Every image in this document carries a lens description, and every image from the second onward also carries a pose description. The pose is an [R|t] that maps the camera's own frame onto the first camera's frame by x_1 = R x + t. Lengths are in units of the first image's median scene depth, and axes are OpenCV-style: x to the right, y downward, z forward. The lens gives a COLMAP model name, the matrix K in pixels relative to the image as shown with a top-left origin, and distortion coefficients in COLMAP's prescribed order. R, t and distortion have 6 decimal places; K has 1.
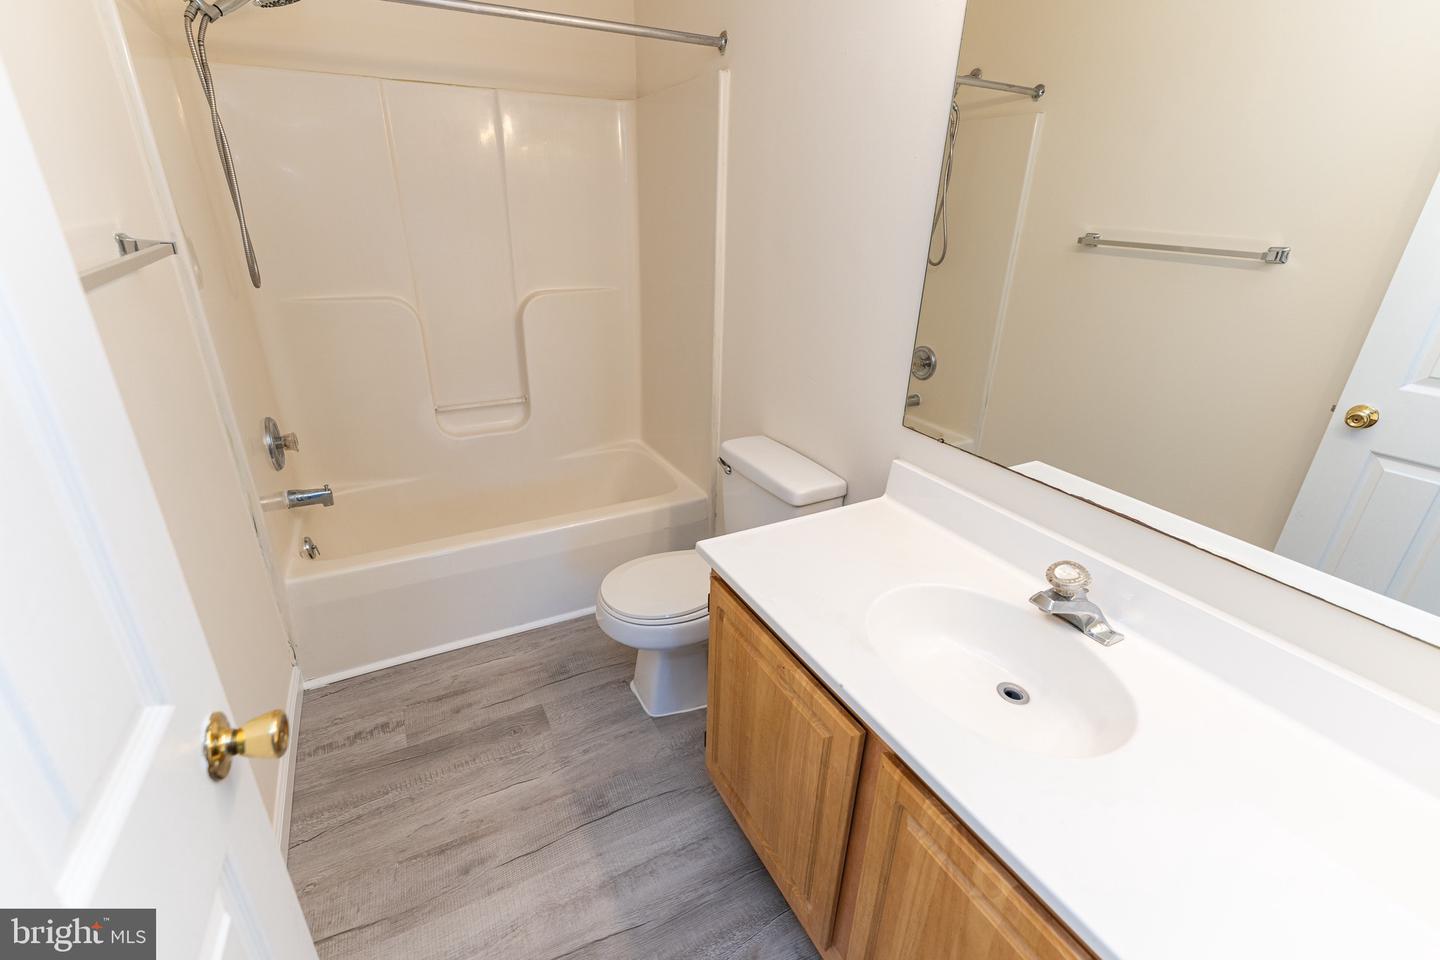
lens RADIAL K [[636.3, 0, 714.8], [0, 636.3, 484.1], [0, 0, 1]] dist [-0.000538, 0.000471]
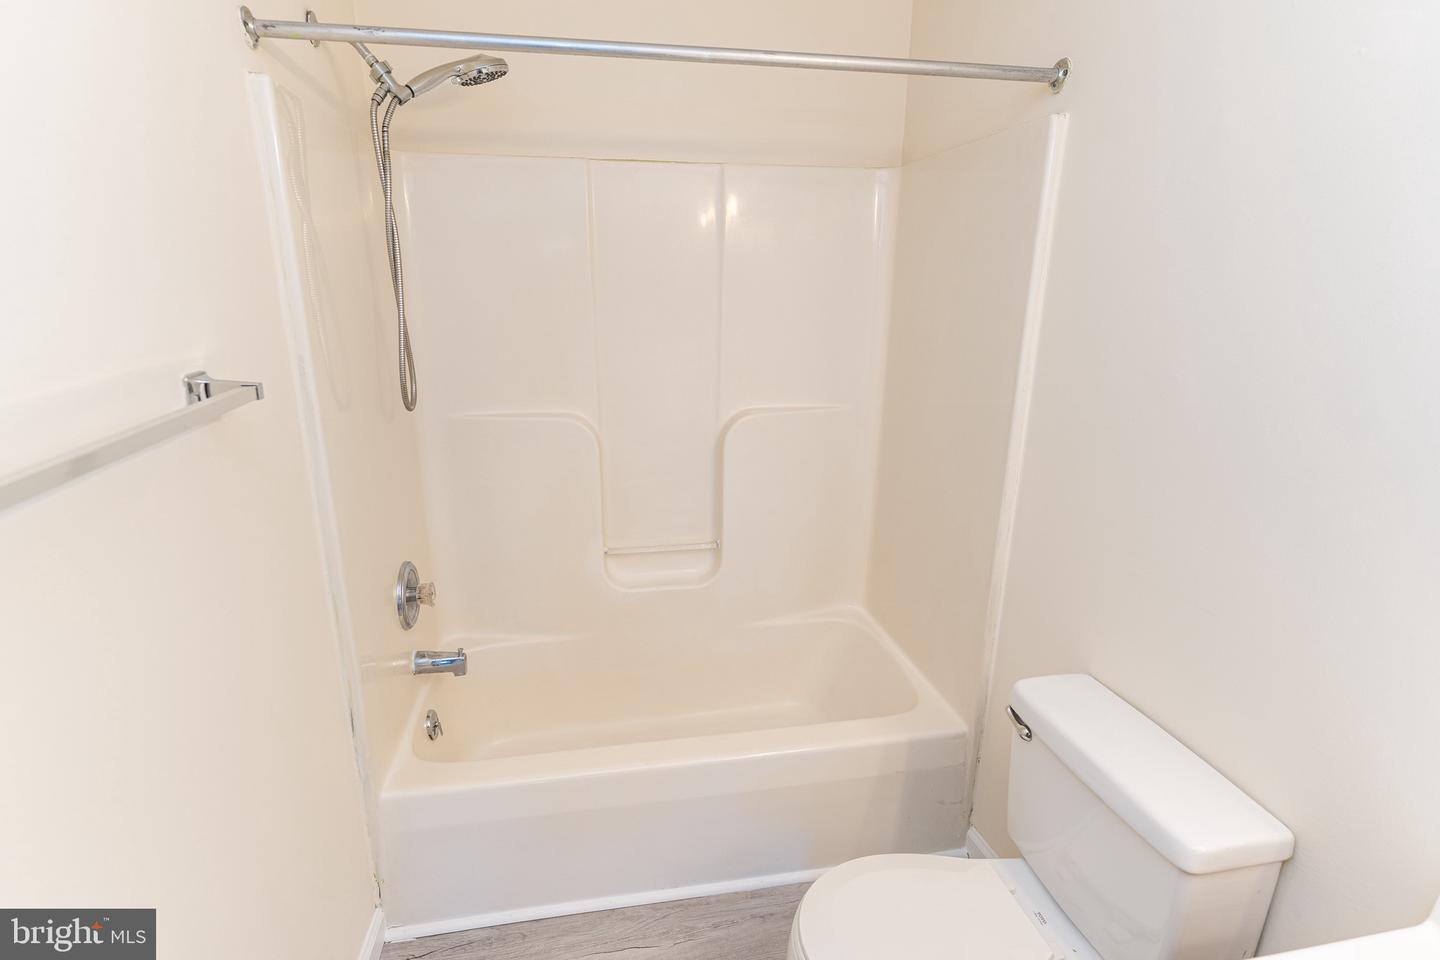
lens RADIAL K [[706.1, 0, 720.0], [0, 706.1, 480.0], [0, 0, 1]] dist [-0.000251, -0.000223]
pose [[0.956728, 0.068729, -0.282752, -0.076613], [-0.106510, 0.986985, -0.120482, -0.135621], [0.270791, 0.145384, 0.951596, 0.235979]]
